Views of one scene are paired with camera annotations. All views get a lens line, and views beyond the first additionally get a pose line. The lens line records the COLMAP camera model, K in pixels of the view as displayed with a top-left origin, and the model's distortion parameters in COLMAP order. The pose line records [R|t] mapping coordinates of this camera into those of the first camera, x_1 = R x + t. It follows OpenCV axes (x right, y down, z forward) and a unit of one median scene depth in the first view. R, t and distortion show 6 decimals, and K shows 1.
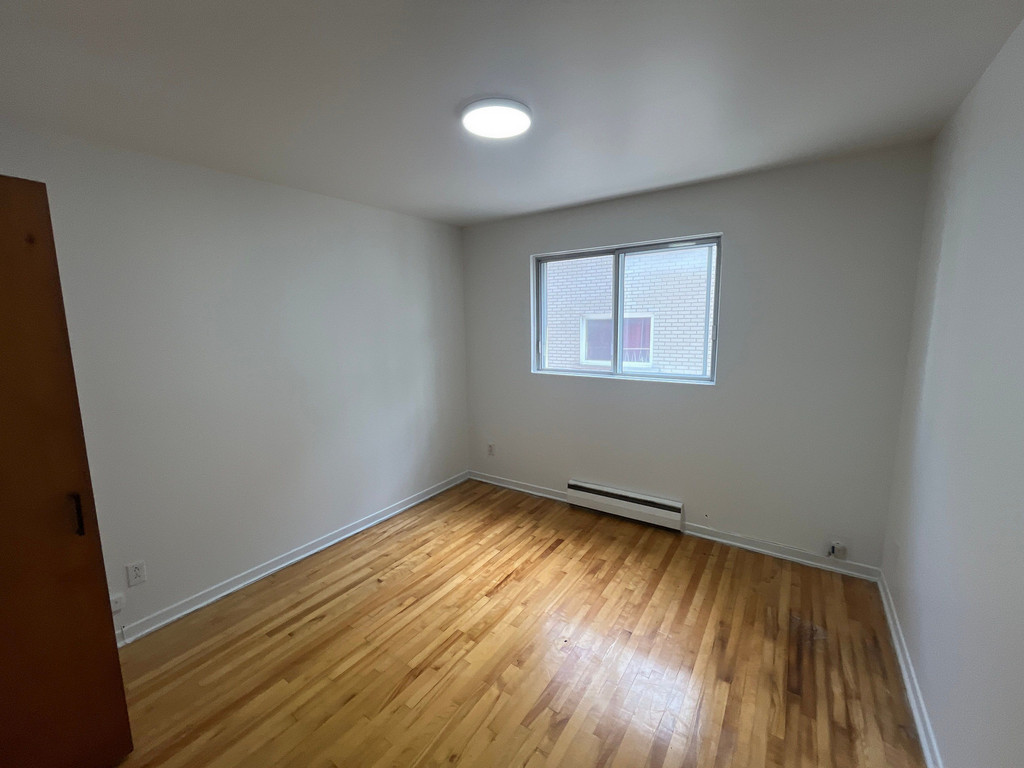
lens RADIAL K [[417.1, 0, 514.5], [0, 417.1, 381.8], [0, 0, 1]] dist [0.000233, 0.000037]
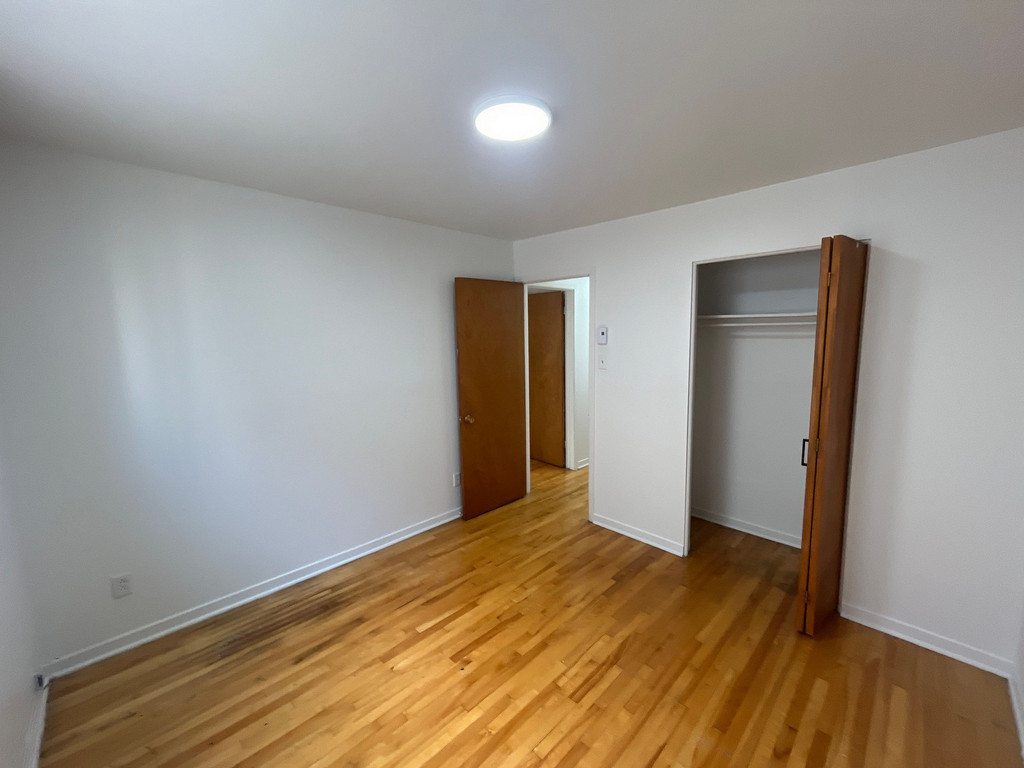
lens RADIAL K [[417.1, 0, 508.7], [0, 417.1, 384.0], [0, 0, 1]] dist [0.000233, 0.000037]
pose [[-0.983678, 0.005195, 0.179865, -0.156803], [0.049759, 0.968457, 0.244161, -0.247059], [-0.172923, 0.249125, -0.952908, 1.710547]]
